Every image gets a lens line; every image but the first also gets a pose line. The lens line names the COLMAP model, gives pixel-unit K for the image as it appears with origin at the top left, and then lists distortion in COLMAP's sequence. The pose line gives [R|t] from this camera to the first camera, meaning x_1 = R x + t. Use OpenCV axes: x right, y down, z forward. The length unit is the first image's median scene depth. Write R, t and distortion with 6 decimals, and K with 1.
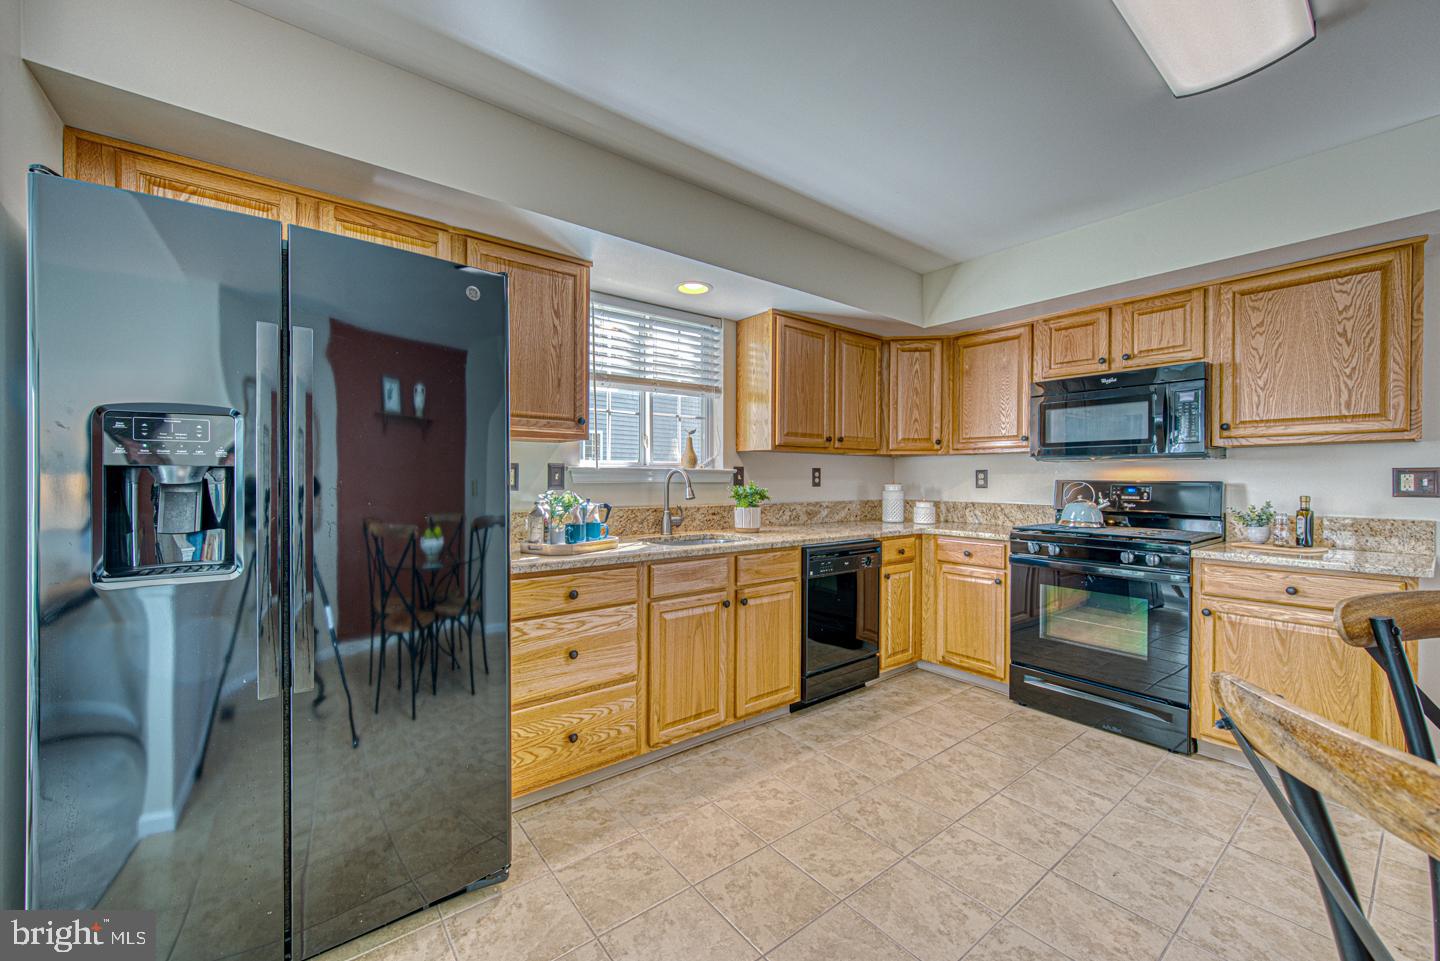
lens RADIAL K [[554.1, 0, 731.6], [0, 554.1, 480.7], [0, 0, 1]] dist [0.000549, -0.000598]
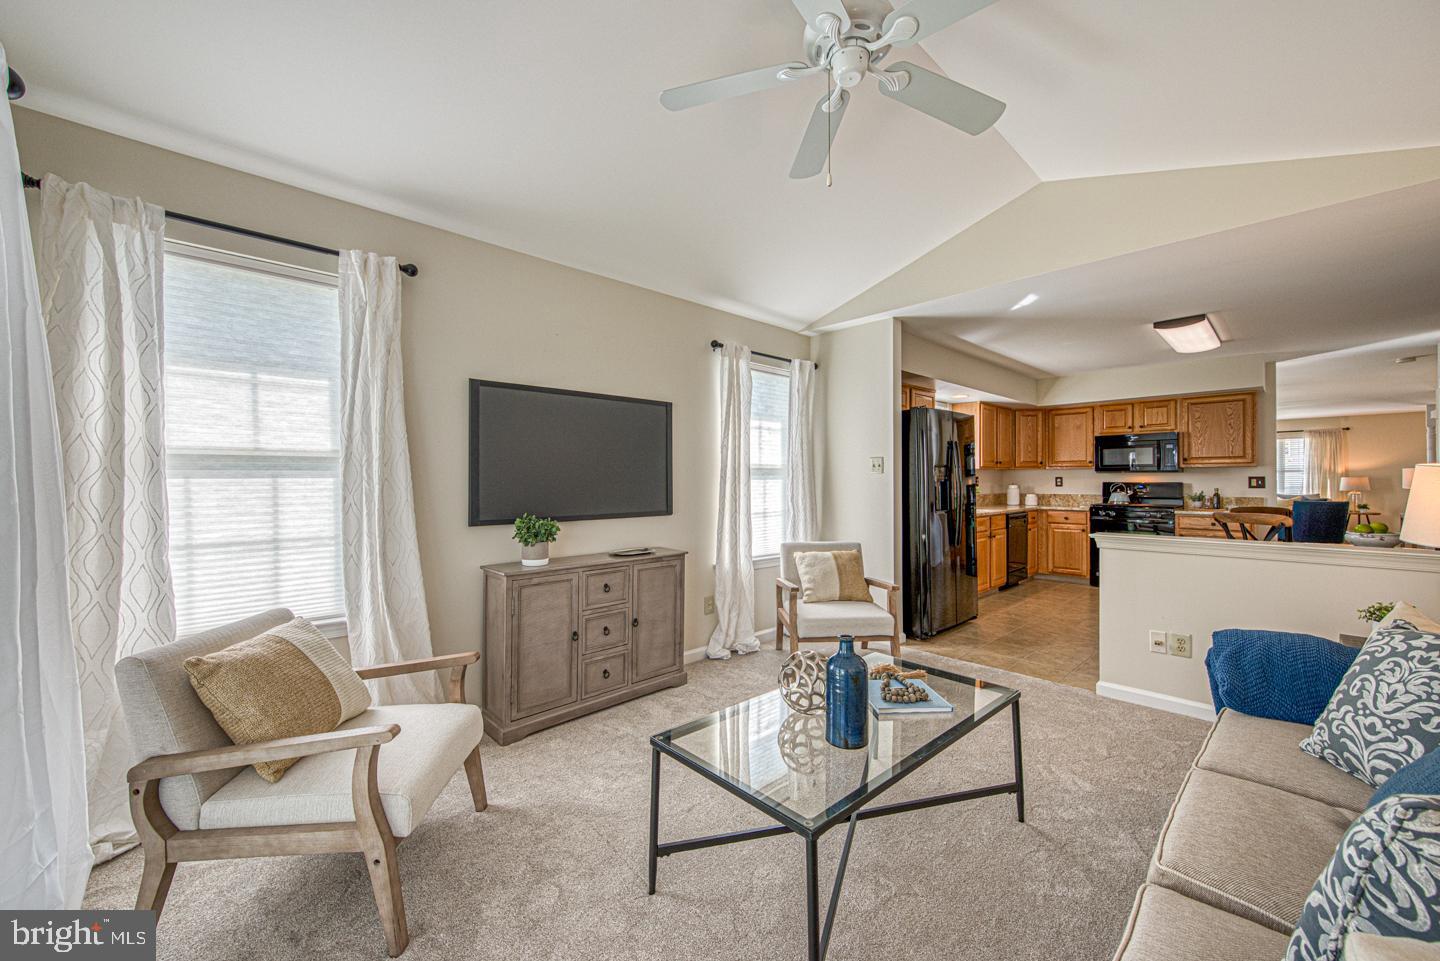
lens RADIAL K [[554.1, 0, 727.2], [0, 554.1, 479.3], [0, 0, 1]] dist [0.000549, -0.000598]
pose [[0.994756, -0.006172, 0.102088, -1.199299], [0.006872, 0.999955, -0.006507, -0.009348], [-0.102044, 0.007174, 0.994754, -1.067656]]
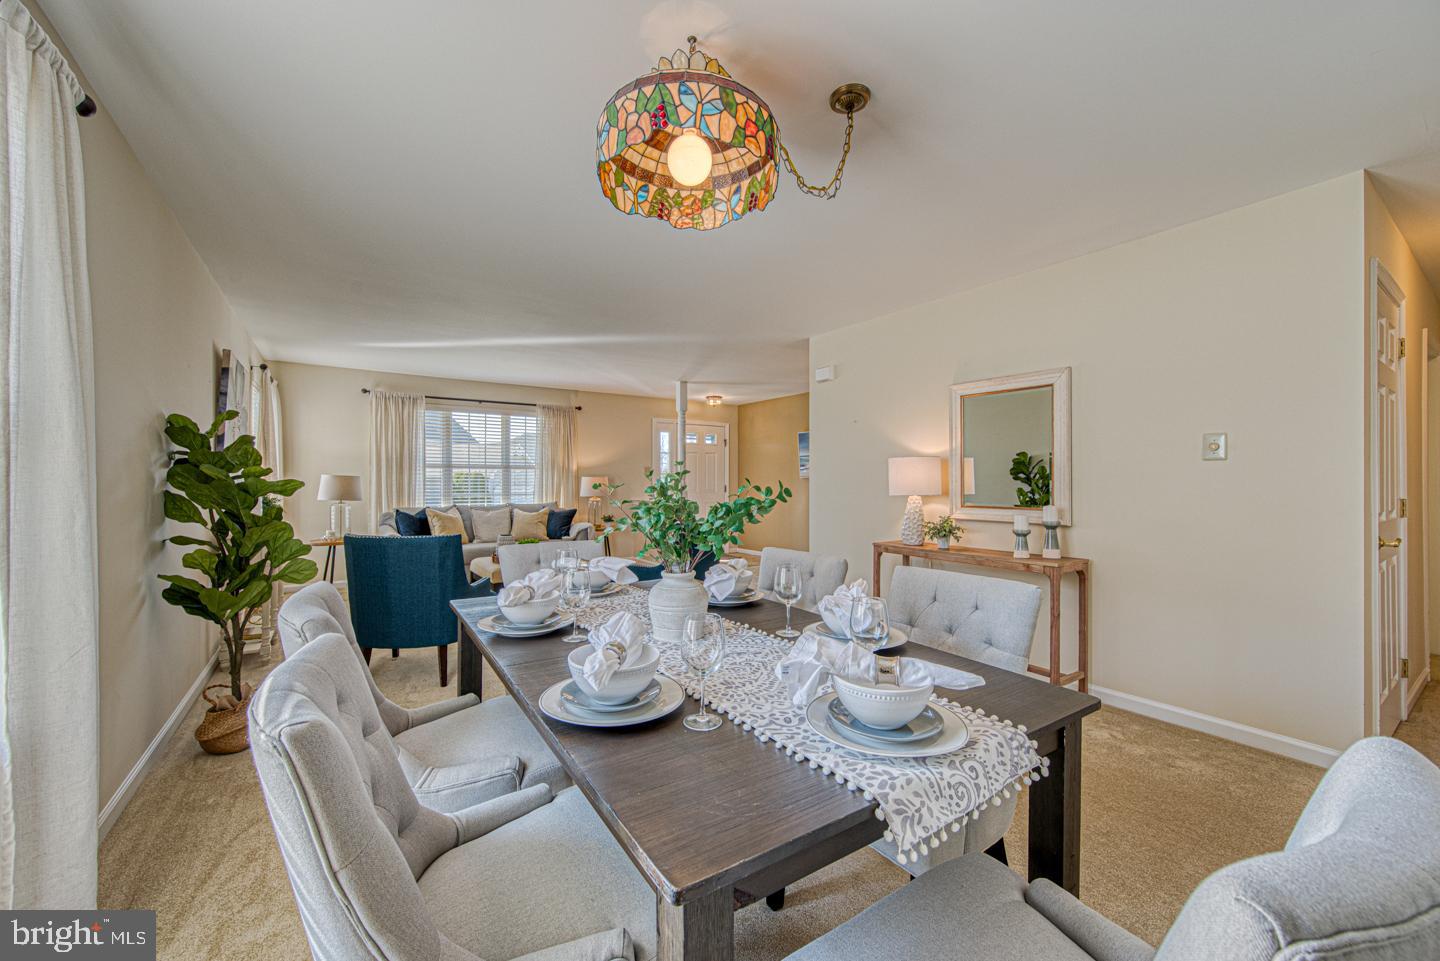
lens RADIAL K [[554.1, 0, 713.3], [0, 554.1, 481.0], [0, 0, 1]] dist [0.000549, -0.000598]
pose [[0.068267, -0.004816, 0.997655, 0.767943], [0.007269, 0.999964, 0.004330, -0.008238], [-0.997641, 0.006957, 0.068300, 1.410314]]
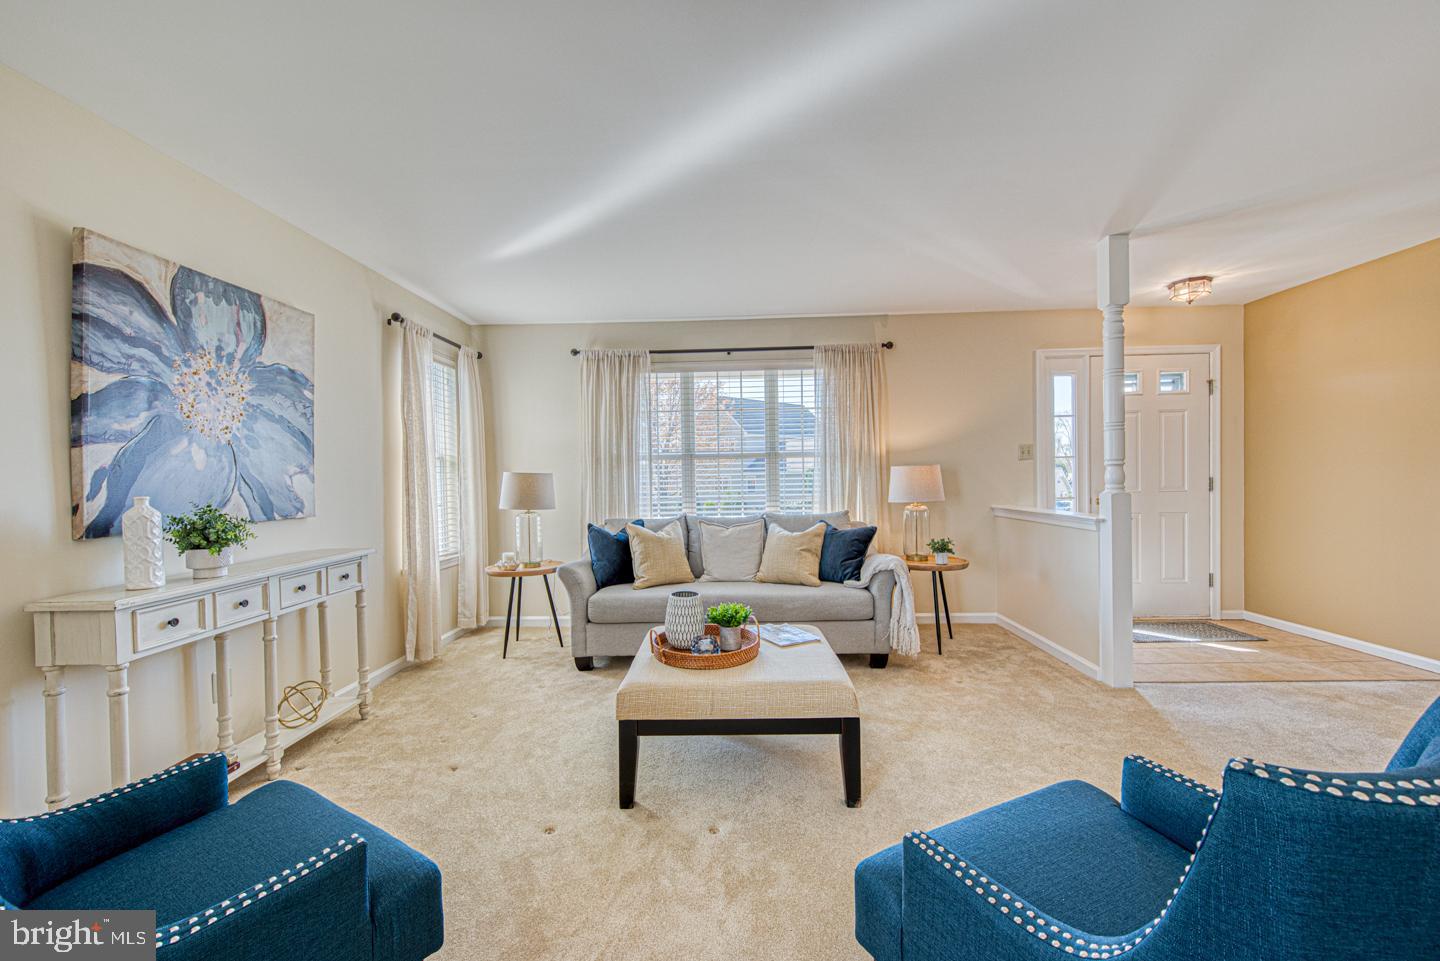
lens RADIAL K [[554.1, 0, 705.5], [0, 554.1, 494.7], [0, 0, 1]] dist [0.000549, -0.000598]
pose [[0.644408, -0.042962, 0.763474, 1.867168], [0.027262, 0.999077, 0.033209, -0.008596], [-0.764196, -0.000586, 0.644984, 1.638391]]
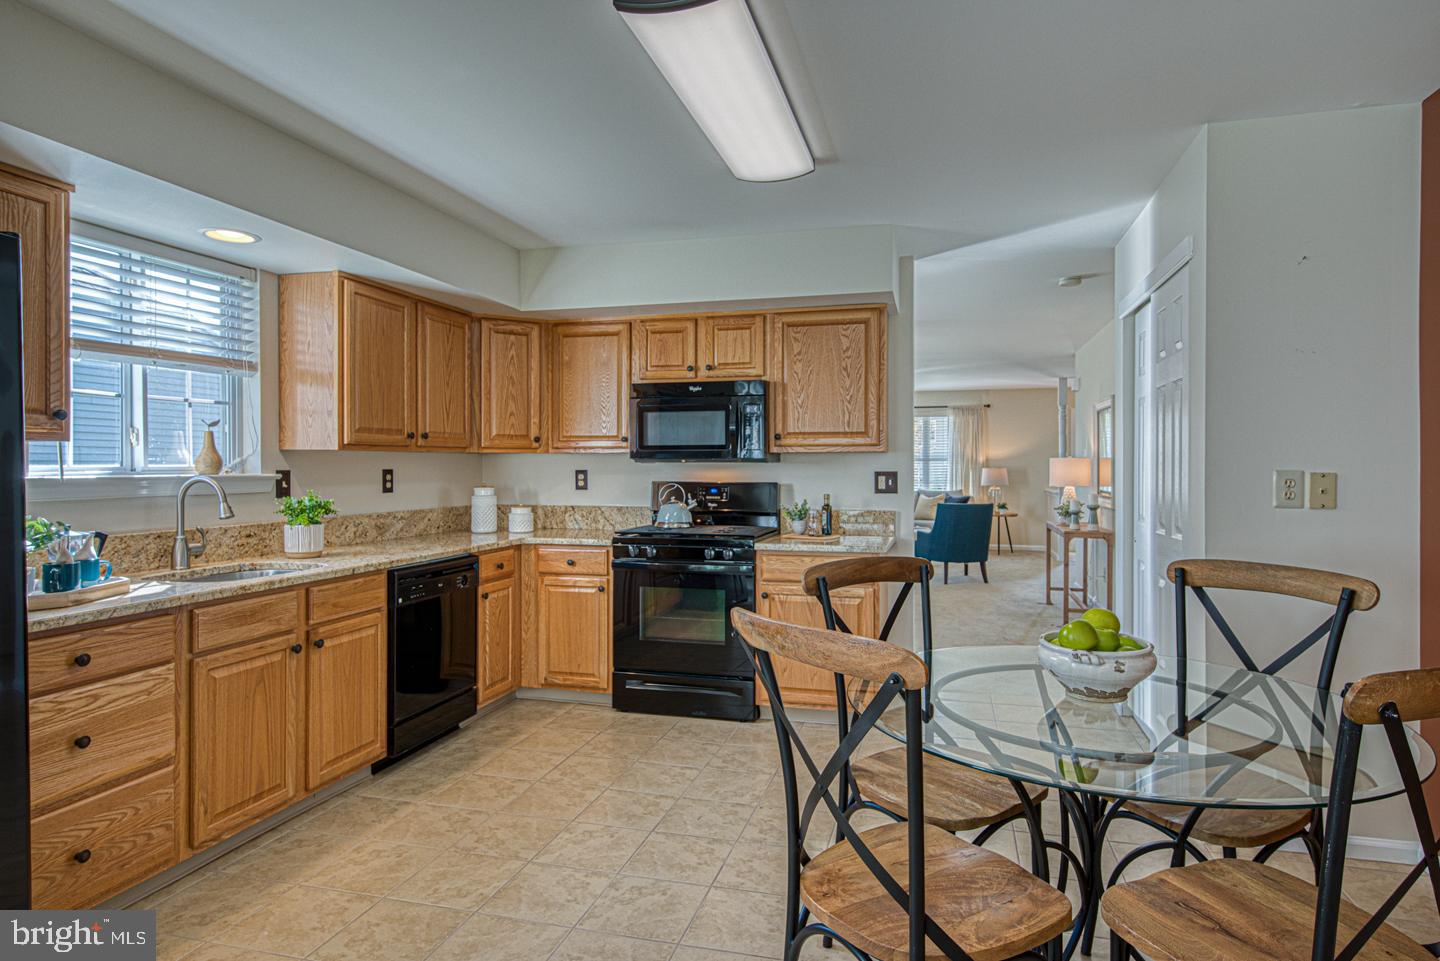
lens RADIAL K [[770.1, 0, 737.5], [0, 770.1, 470.6], [0, 0, 1]] dist [0.019581, -0.003349]
pose [[0.799933, -0.006959, 0.600049, -0.144053], [0.006198, 0.999975, 0.003335, -0.028751], [-0.600057, 0.001052, 0.799957, -0.232804]]
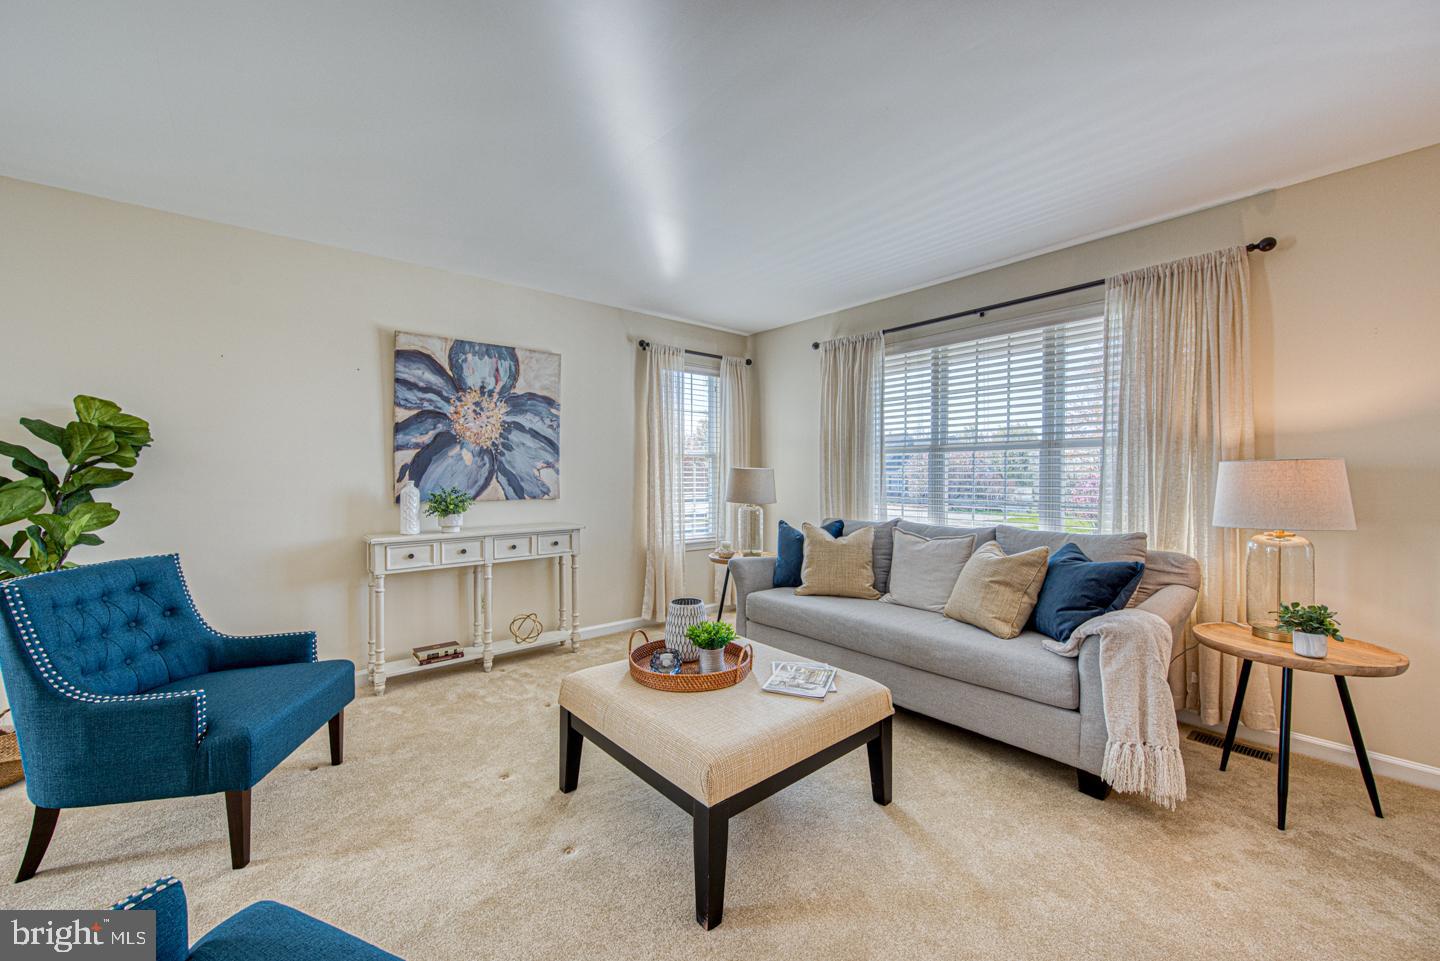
lens RADIAL K [[554.1, 0, 726.8], [0, 554.1, 482.5], [0, 0, 1]] dist [0.000549, -0.000598]
pose [[0.998913, -0.007160, 0.046060, 2.497818], [0.006956, 0.999965, 0.004582, 0.000103], [-0.046091, -0.004256, 0.998928, 1.427210]]
